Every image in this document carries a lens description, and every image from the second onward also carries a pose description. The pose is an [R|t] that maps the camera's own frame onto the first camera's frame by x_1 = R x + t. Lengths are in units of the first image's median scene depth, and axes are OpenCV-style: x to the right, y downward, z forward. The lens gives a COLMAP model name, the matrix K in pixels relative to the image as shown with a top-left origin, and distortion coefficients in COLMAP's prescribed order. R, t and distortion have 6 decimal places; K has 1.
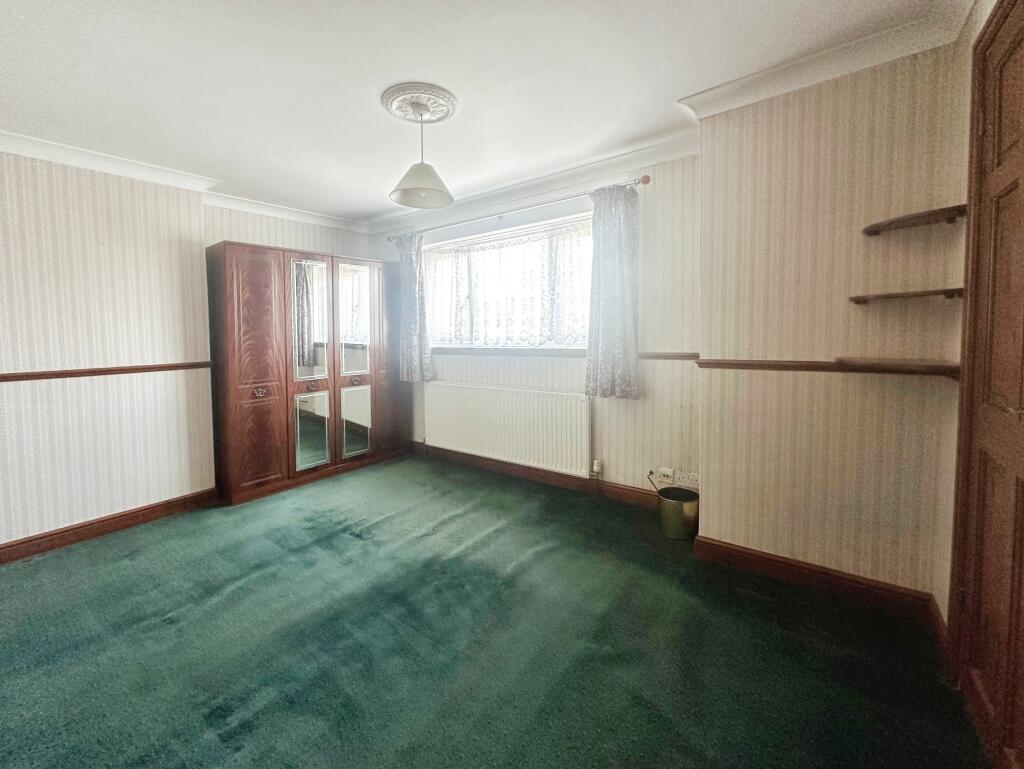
lens RADIAL K [[413.6, 0, 513.8], [0, 413.6, 336.4], [0, 0, 1]] dist [-0.000558, -0.000039]
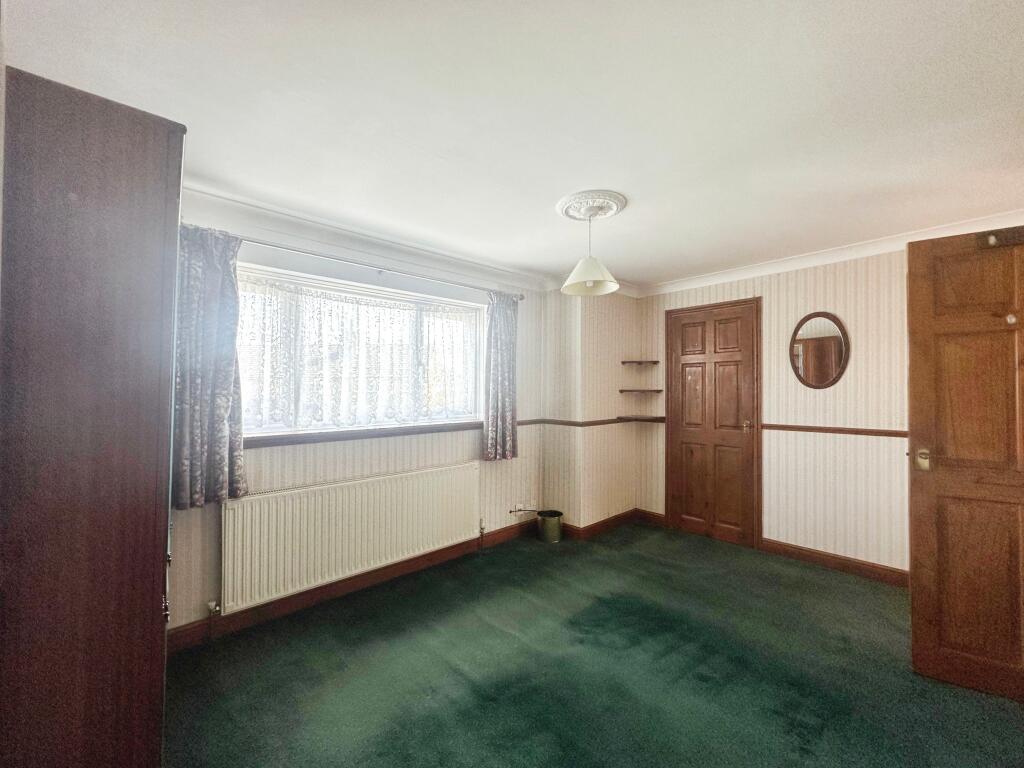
lens RADIAL K [[412.3, 0, 513.8], [0, 412.3, 386.7], [0, 0, 1]] dist [-0.001484, -0.000008]
pose [[0.203133, 0.042044, 0.978248, -0.997388], [0.026675, 0.998469, -0.048452, -0.009480], [-0.978788, 0.035937, 0.201700, 0.730324]]
